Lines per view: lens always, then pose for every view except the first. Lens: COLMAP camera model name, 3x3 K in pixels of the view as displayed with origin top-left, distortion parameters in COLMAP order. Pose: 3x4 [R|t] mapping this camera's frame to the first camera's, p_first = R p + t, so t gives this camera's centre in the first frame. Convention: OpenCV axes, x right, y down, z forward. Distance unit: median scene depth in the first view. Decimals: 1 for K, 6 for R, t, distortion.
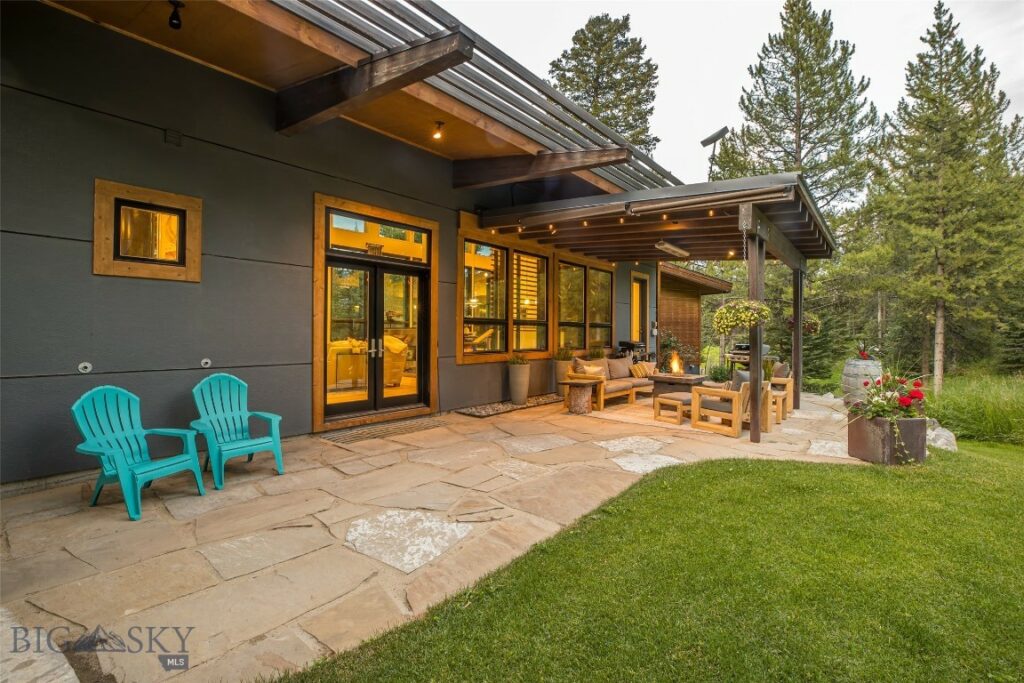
lens RADIAL K [[468.9, 0, 512.9], [0, 468.9, 331.9], [0, 0, 1]] dist [-0.046034, 0.015325]
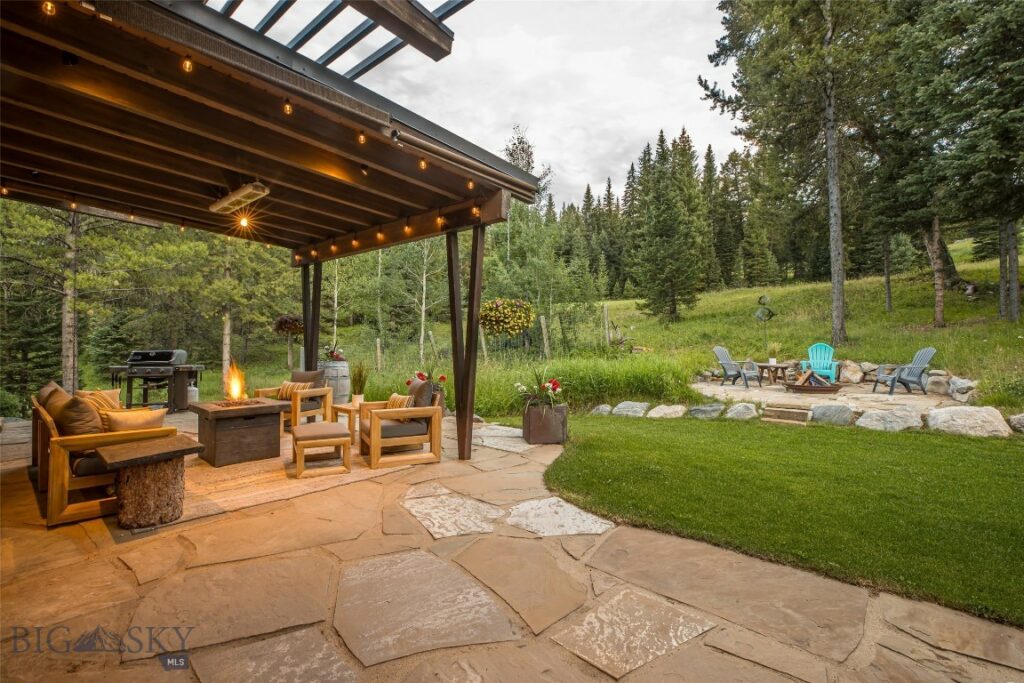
lens RADIAL K [[468.9, 0, 512.9], [0, 468.9, 331.9], [0, 0, 1]] dist [-0.046034, 0.015325]
pose [[0.036317, -0.000066, 0.999340, -0.467126], [-0.000684, 1.000000, 0.000091, -0.010550], [-0.999340, -0.000687, 0.036317, 1.107921]]
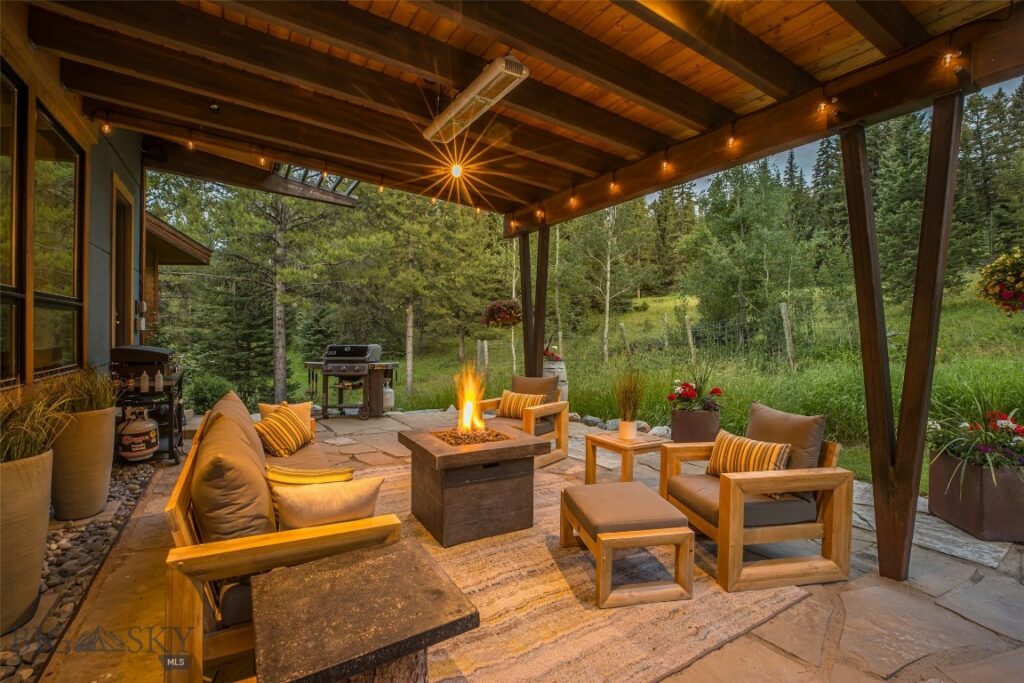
lens RADIAL K [[468.9, 0, 512.9], [0, 468.9, 331.9], [0, 0, 1]] dist [-0.046034, 0.015325]
pose [[0.348652, -0.014002, 0.937148, -0.004613], [-0.001106, 0.999882, 0.015351, -0.005320], [-0.937252, -0.006388, 0.348595, 1.511919]]
